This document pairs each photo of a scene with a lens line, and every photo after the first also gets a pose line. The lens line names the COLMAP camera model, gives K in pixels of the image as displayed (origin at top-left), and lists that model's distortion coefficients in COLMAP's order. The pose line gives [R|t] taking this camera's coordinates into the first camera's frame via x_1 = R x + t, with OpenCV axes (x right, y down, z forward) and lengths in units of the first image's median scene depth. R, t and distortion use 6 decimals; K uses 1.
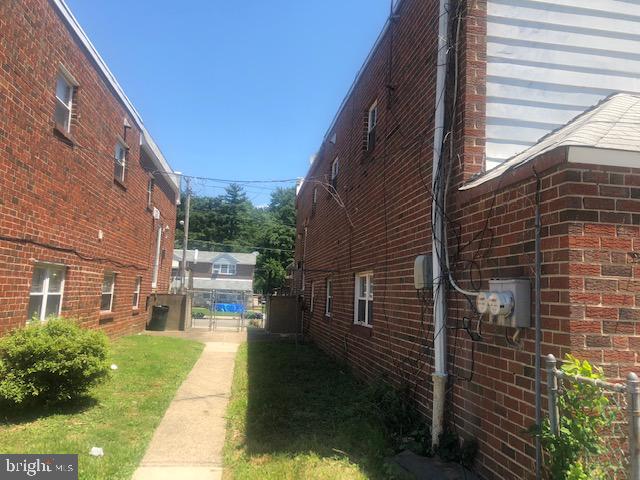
lens RADIAL K [[522.0, 0, 320.5], [0, 522.0, 236.2], [0, 0, 1]] dist [0.023816, -0.004307]
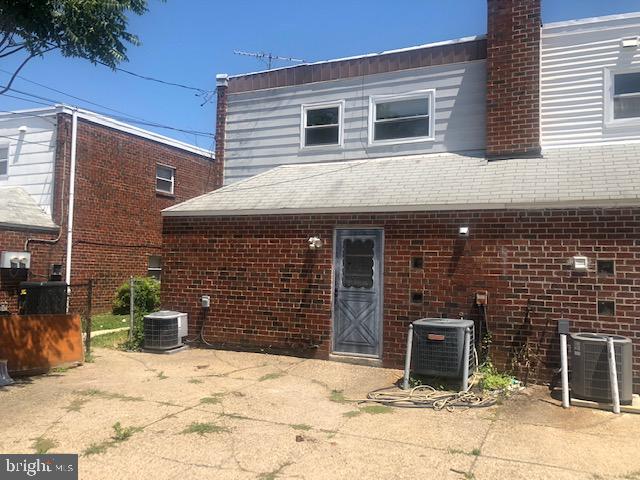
lens RADIAL K [[521.5, 0, 319.4], [0, 521.5, 249.6], [0, 0, 1]] dist [0.085993, -0.097860]
pose [[0.839582, -0.048888, -0.541029, 2.245101], [0.072182, 0.997151, 0.021910, 0.044447], [0.538416, -0.057448, 0.840718, -0.878556]]
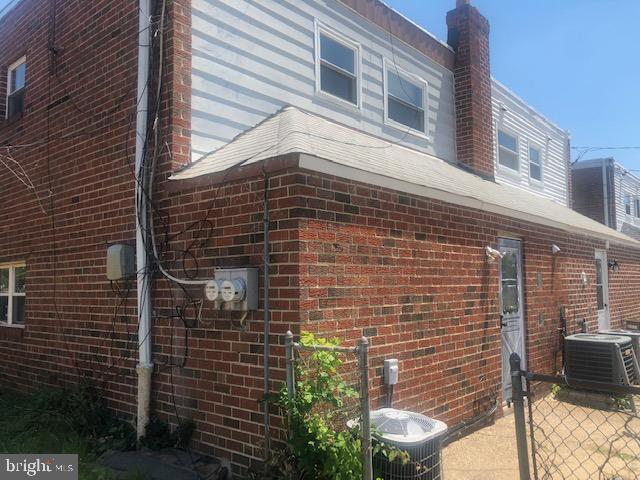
lens RADIAL K [[531.4, 0, 319.8], [0, 531.4, 247.5], [0, 0, 1]] dist [0.046229, -0.110690]
pose [[0.755755, -0.010702, 0.654767, -0.206493], [-0.023696, 0.998765, 0.043675, -0.010917], [-0.654426, -0.048523, 0.754568, 0.046351]]
